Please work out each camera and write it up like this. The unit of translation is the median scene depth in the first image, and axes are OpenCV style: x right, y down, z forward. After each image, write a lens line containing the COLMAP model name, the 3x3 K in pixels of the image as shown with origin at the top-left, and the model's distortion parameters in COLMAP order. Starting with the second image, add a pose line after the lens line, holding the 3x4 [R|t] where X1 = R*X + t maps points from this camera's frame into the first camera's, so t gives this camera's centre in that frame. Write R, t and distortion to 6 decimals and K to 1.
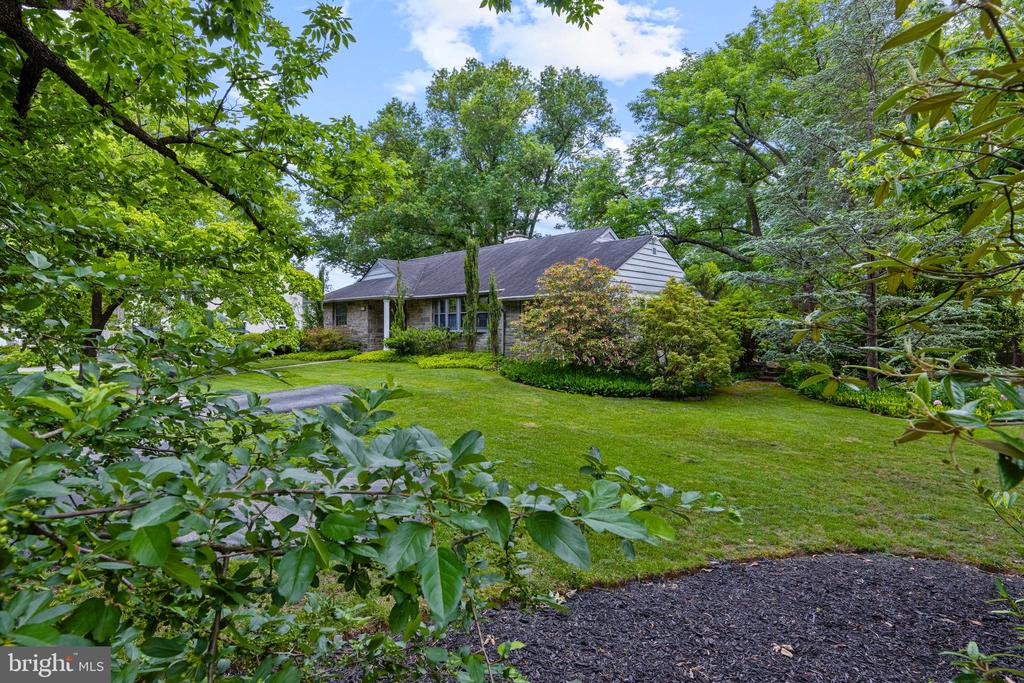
lens RADIAL K [[526.5, 0, 511.4], [0, 526.5, 331.8], [0, 0, 1]] dist [0.014624, -0.007278]
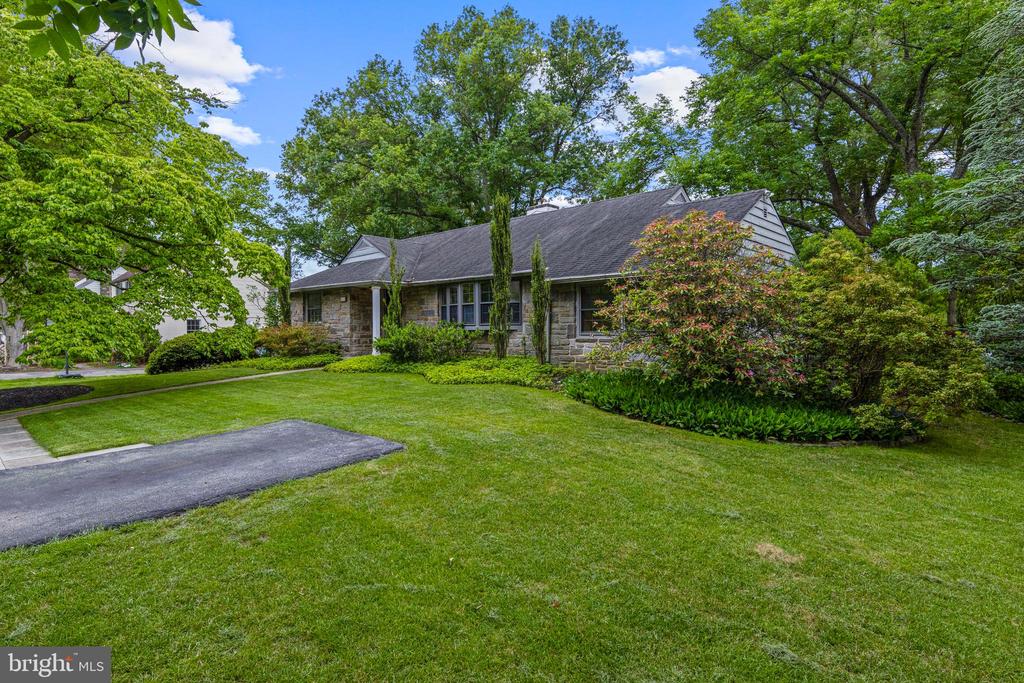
lens RADIAL K [[538.1, 0, 508.3], [0, 538.1, 332.5], [0, 0, 1]] dist [0.016786, -0.000228]
pose [[0.999585, -0.003986, 0.028524, -0.073014], [0.003871, 0.999984, 0.004092, 0.001428], [-0.028540, -0.003980, 0.999585, 0.238696]]
